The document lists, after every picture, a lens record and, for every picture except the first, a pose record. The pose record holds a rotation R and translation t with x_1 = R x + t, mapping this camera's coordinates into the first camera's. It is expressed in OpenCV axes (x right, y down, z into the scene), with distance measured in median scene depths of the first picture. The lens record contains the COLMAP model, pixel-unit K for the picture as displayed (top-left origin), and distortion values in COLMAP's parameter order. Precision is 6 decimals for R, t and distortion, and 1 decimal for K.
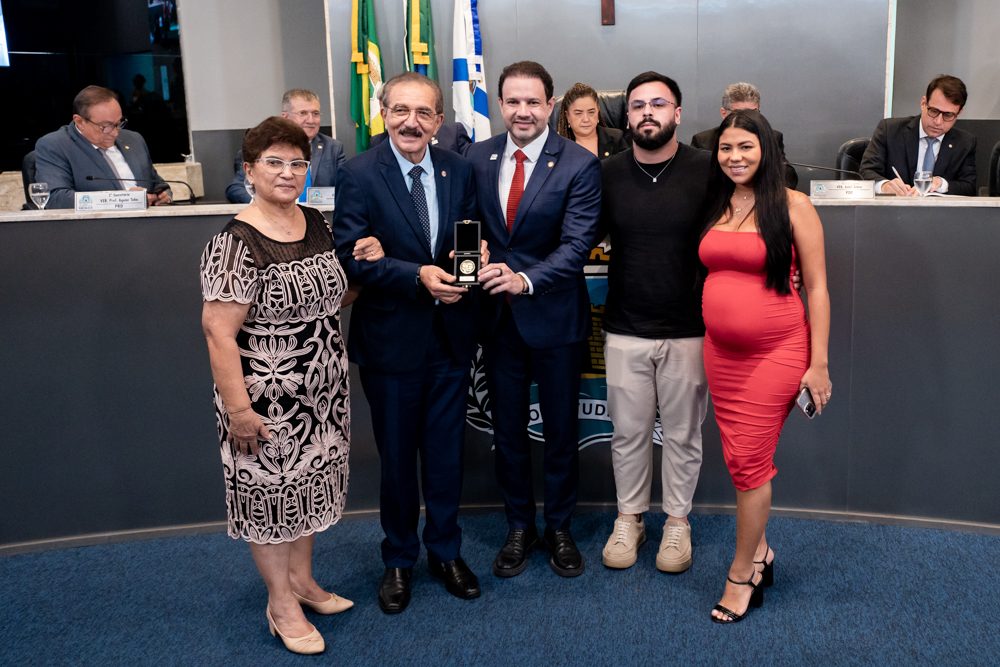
lens RADIAL K [[982.1, 0, 589.9], [0, 982.1, 273.9], [0, 0, 1]] dist [0.014494, 0.054242]
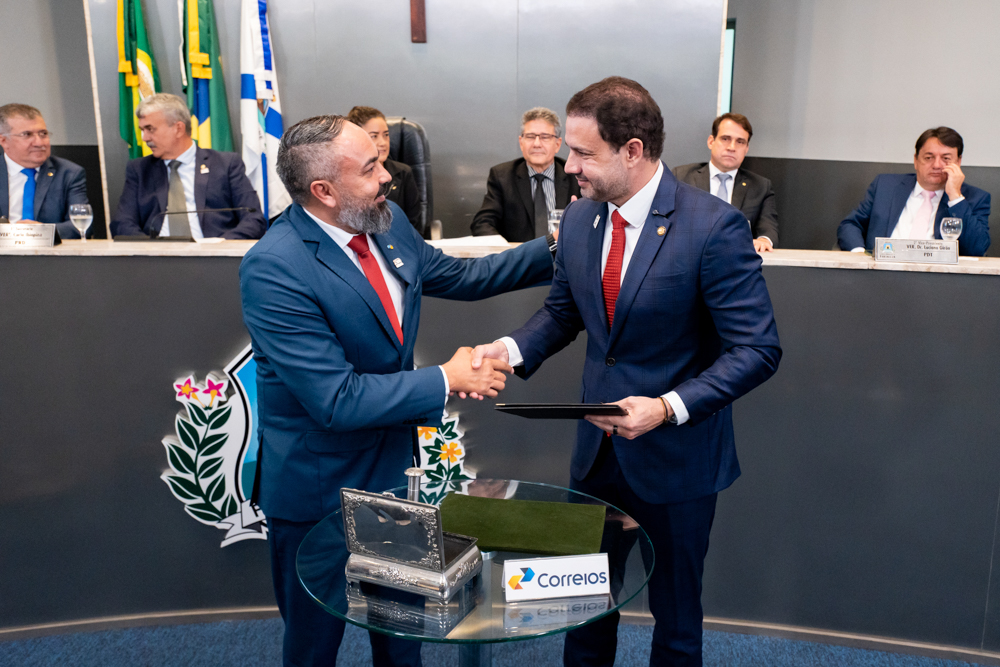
lens RADIAL K [[913.8, 0, 556.1], [0, 913.8, 327.1], [0, 0, 1]] dist [0.016755, 0.058077]
pose [[0.996000, 0.011282, 0.088638, 0.111029], [-0.014743, 0.999150, 0.038490, -0.039850], [-0.088128, -0.039642, 0.995320, 0.214855]]
